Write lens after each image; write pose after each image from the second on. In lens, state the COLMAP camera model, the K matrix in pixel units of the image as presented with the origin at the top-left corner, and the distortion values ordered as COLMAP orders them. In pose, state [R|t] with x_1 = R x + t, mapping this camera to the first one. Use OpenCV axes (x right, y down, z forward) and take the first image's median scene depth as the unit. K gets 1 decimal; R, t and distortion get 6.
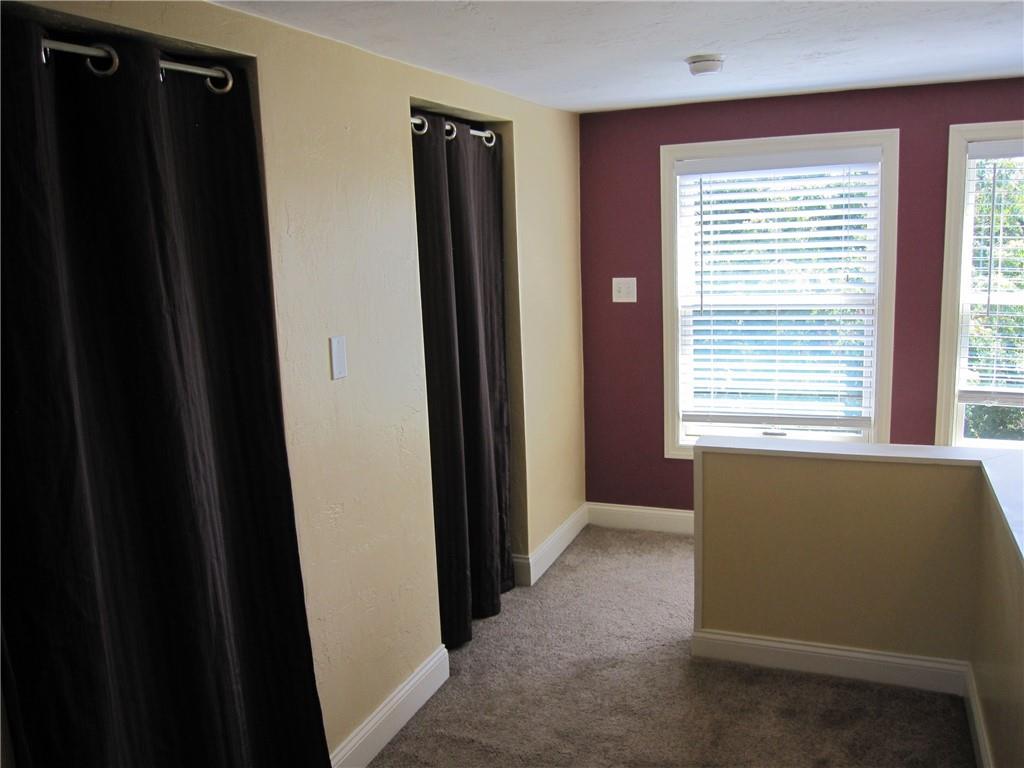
lens RADIAL K [[846.3, 0, 512.4], [0, 846.3, 383.5], [0, 0, 1]] dist [-0.072958, 0.038265]
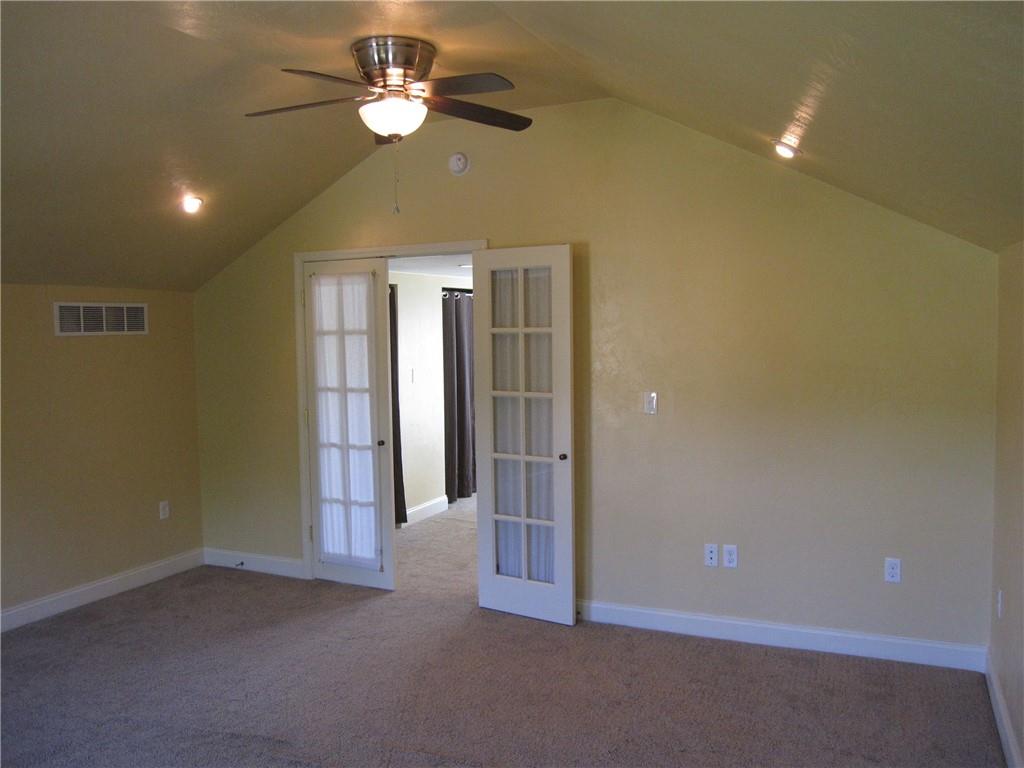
lens RADIAL K [[846.3, 0, 511.1], [0, 846.3, 384.9], [0, 0, 1]] dist [-0.072958, 0.038265]
pose [[0.999409, 0.032970, -0.009734, 0.129841], [-0.033913, 0.991934, -0.122133, 0.286824], [0.005629, 0.122391, 0.992466, -1.580068]]
